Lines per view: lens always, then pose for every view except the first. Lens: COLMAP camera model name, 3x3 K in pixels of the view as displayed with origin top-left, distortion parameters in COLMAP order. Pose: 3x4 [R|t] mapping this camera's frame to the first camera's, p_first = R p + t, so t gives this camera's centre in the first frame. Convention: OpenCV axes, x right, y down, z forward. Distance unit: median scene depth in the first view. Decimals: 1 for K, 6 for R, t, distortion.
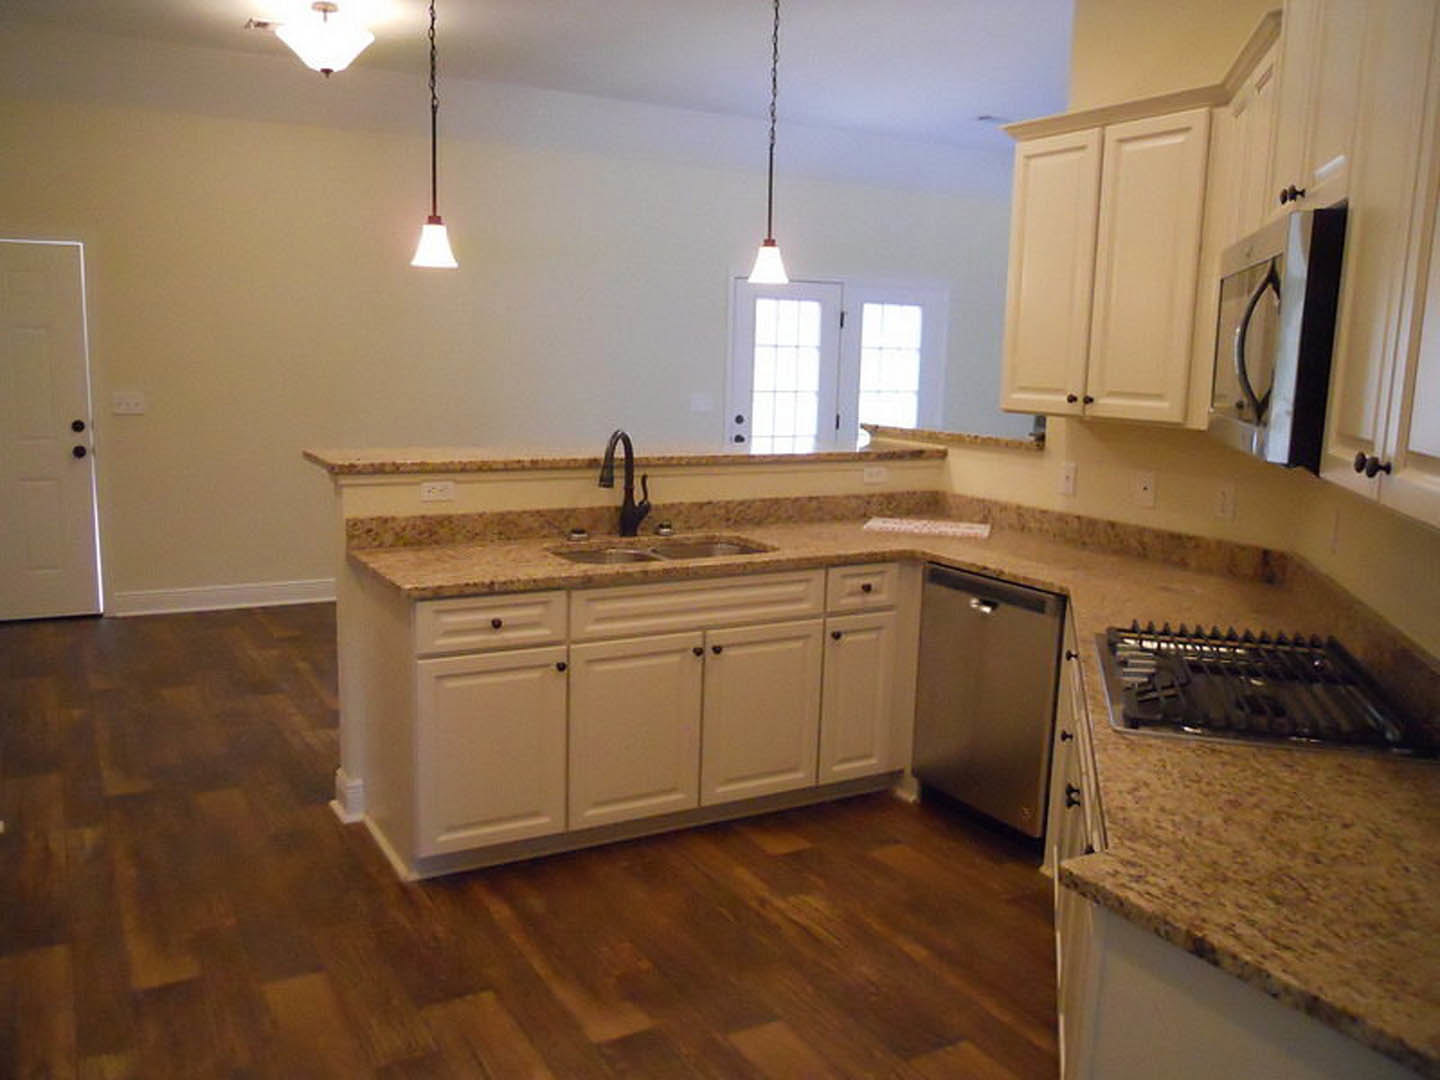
lens RADIAL K [[1153.9, 0, 685.2], [0, 1153.9, 542.7], [0, 0, 1]] dist [-0.025857, 0.007822]
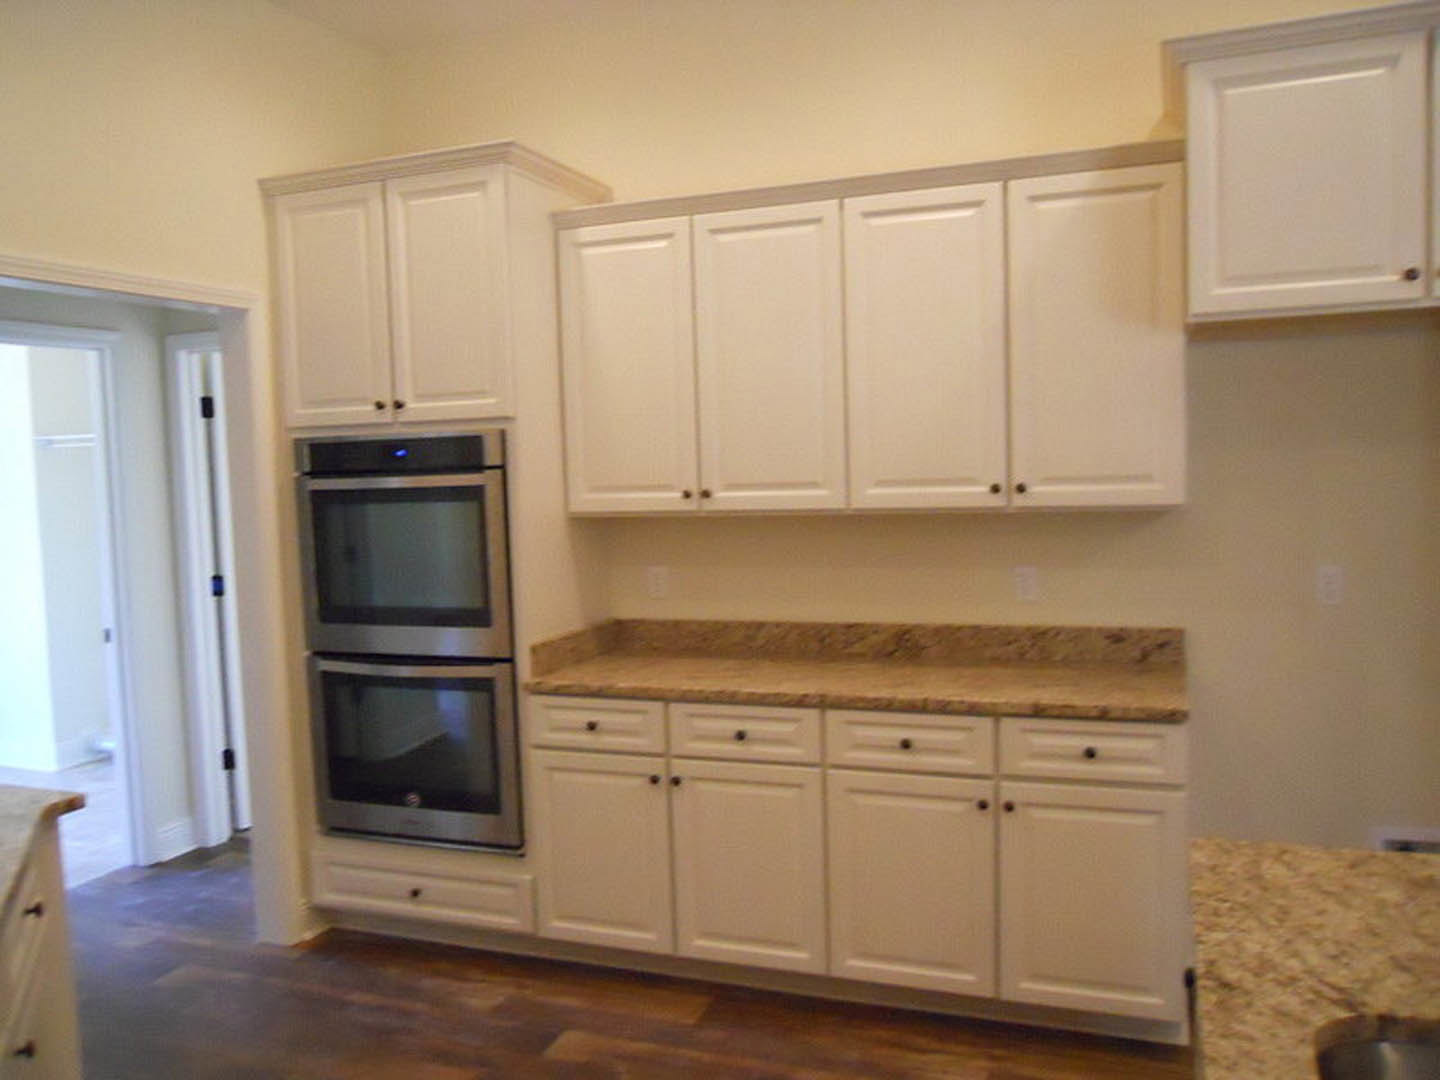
lens RADIAL K [[1170.9, 0, 722.8], [0, 1170.9, 509.1], [0, 0, 1]] dist [-0.025016, 0.005670]
pose [[0.653012, -0.011848, -0.757255, 0.556313], [-0.078467, 0.993438, -0.083209, -0.034671], [0.753272, 0.113756, 0.647797, 0.298308]]
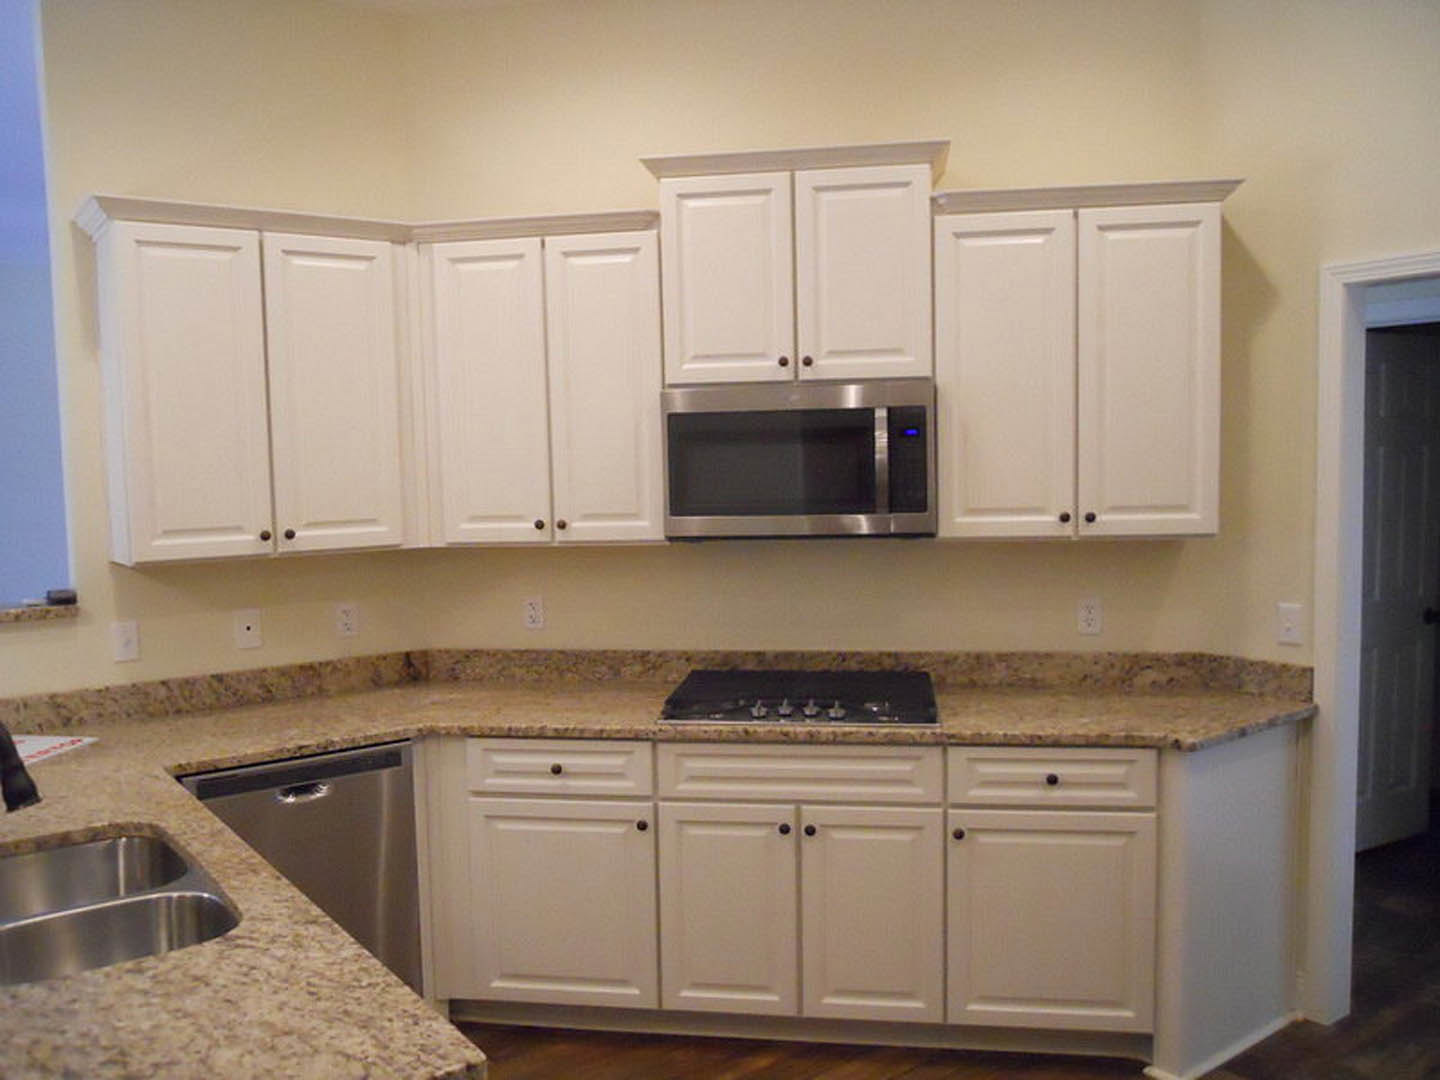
lens RADIAL K [[1153.9, 0, 685.2], [0, 1153.9, 542.7], [0, 0, 1]] dist [-0.025857, 0.007822]
pose [[0.797560, -0.010180, -0.603154, 0.471903], [-0.060819, 0.993406, -0.097189, -0.029346], [0.600166, 0.114197, 0.791681, 0.253353]]
